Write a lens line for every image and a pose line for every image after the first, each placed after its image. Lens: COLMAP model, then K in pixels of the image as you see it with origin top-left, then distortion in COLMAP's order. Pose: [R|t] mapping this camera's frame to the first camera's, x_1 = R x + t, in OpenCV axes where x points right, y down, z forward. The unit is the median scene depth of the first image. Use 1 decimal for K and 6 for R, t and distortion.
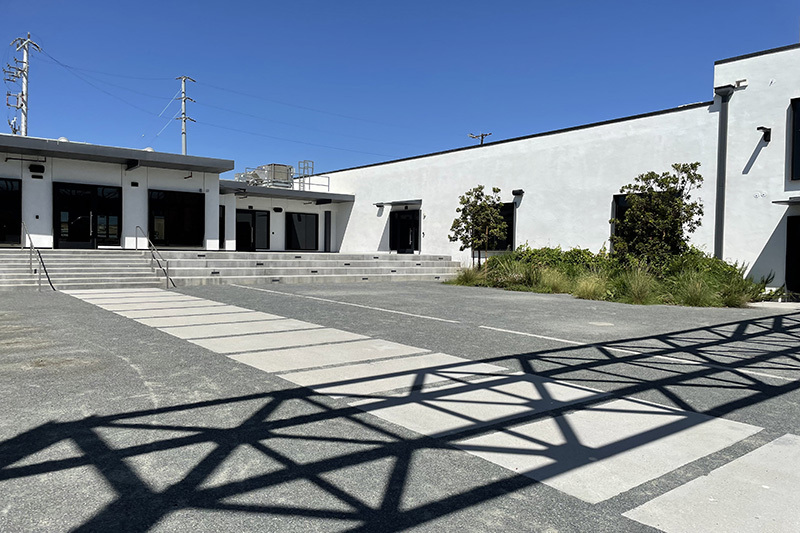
lens RADIAL K [[598.9, 0, 403.9], [0, 598.9, 268.5], [0, 0, 1]] dist [0.097240, -0.115236]
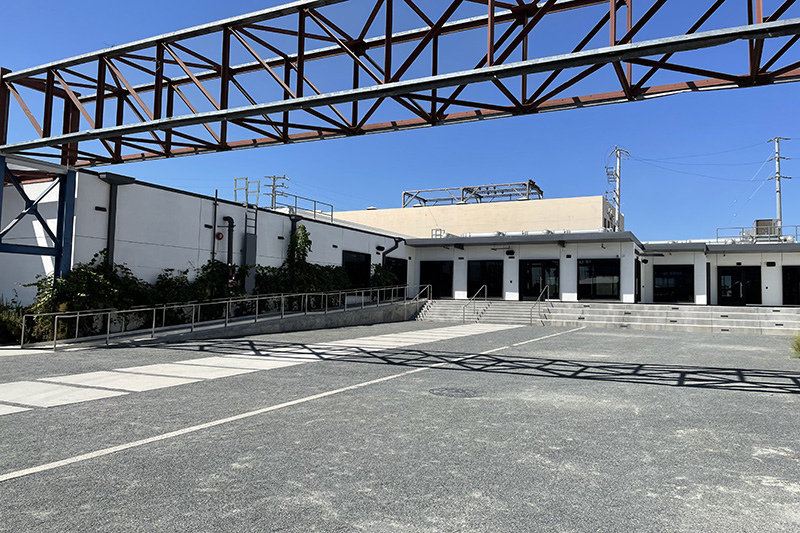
lens RADIAL K [[598.9, 0, 403.9], [0, 598.9, 268.5], [0, 0, 1]] dist [0.097240, -0.115236]
pose [[0.401989, -0.053601, -0.914074, 0.650583], [-0.038771, 0.996393, -0.075479, 0.011605], [0.914823, 0.065782, 0.398461, 0.073476]]
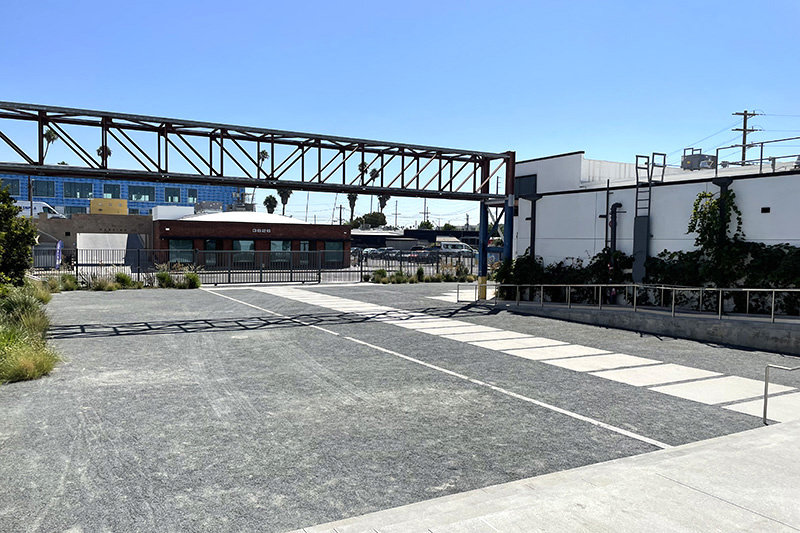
lens RADIAL K [[598.9, 0, 403.9], [0, 598.9, 268.5], [0, 0, 1]] dist [0.097240, -0.115236]
pose [[-0.980927, -0.037506, 0.190722, -0.149227], [-0.022817, 0.996642, 0.078639, -0.091701], [-0.193031, 0.072788, -0.978489, 1.139455]]
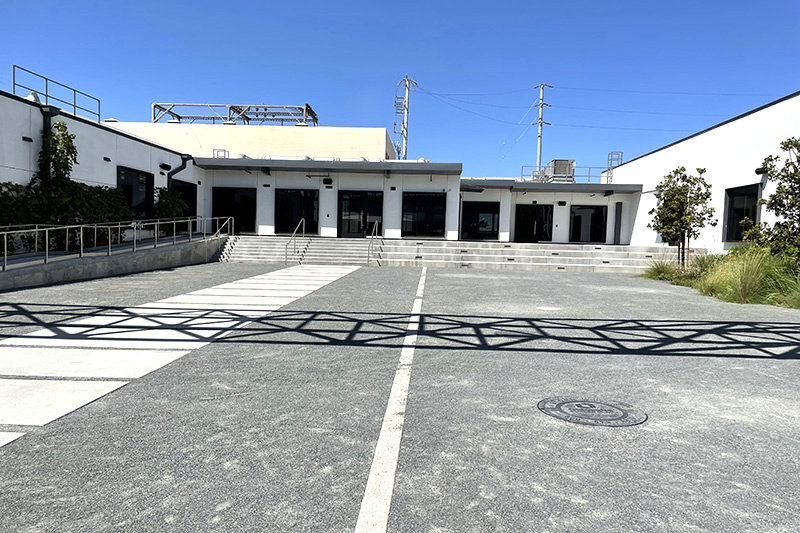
lens RADIAL K [[598.9, 0, 403.9], [0, 598.9, 268.5], [0, 0, 1]] dist [0.097240, -0.115236]
pose [[0.744450, 0.036003, -0.666706, 0.401539], [-0.032832, 0.999311, 0.017304, 0.008356], [0.666870, 0.009007, 0.745120, 0.060821]]
